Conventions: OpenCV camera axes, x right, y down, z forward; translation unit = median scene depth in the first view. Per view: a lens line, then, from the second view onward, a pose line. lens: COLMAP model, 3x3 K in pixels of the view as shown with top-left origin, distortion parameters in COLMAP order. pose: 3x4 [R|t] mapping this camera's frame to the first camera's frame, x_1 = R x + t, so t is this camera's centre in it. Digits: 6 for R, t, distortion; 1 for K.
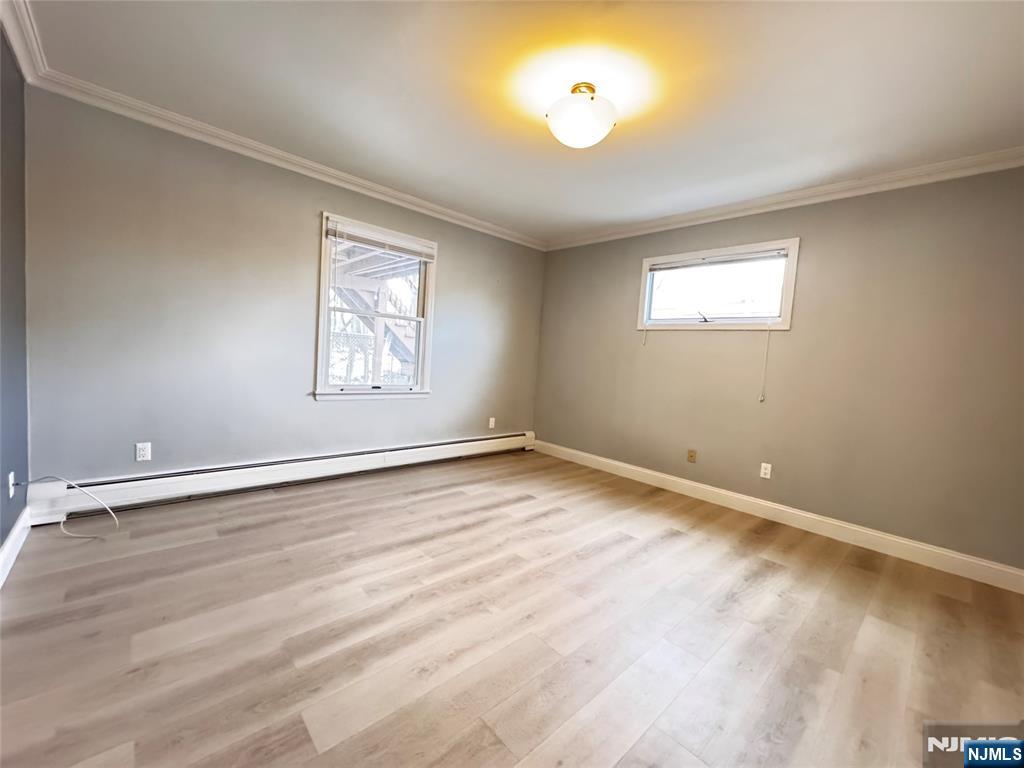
lens RADIAL K [[409.2, 0, 509.8], [0, 409.2, 382.3], [0, 0, 1]] dist [-0.000559, 0.000088]
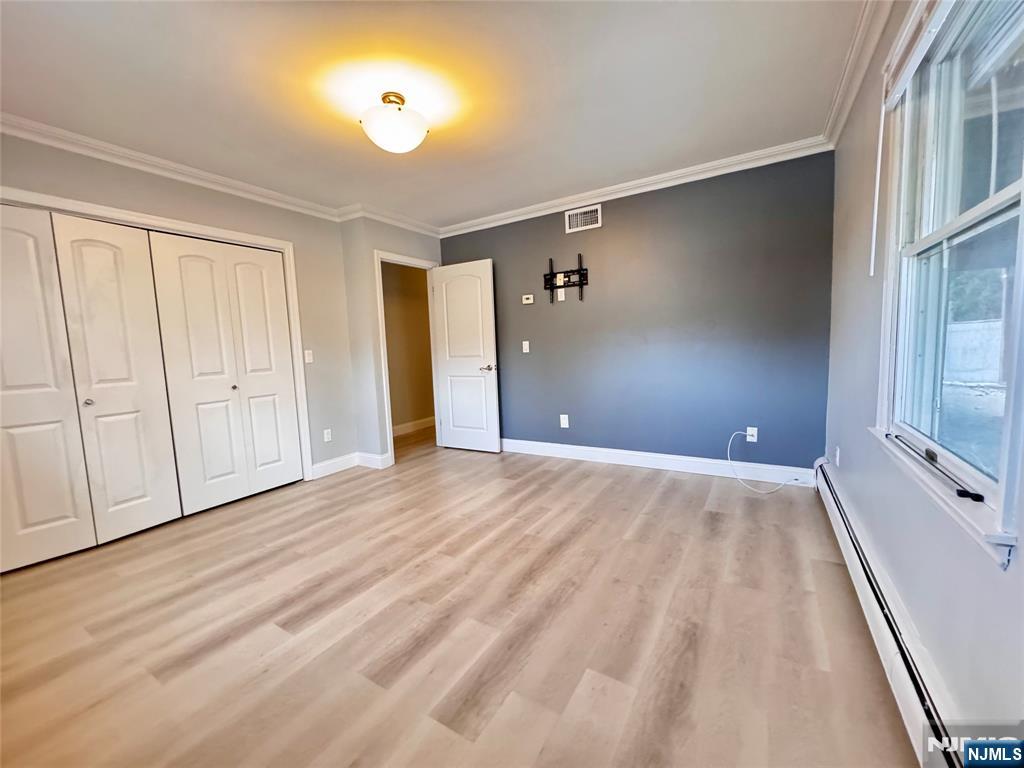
lens RADIAL K [[409.2, 0, 509.8], [0, 409.2, 382.3], [0, 0, 1]] dist [-0.000559, 0.000088]
pose [[-0.963214, -0.002332, -0.268724, 0.142011], [-0.040540, 0.989780, 0.136722, -0.116804], [0.265659, 0.142586, -0.953464, 1.840186]]
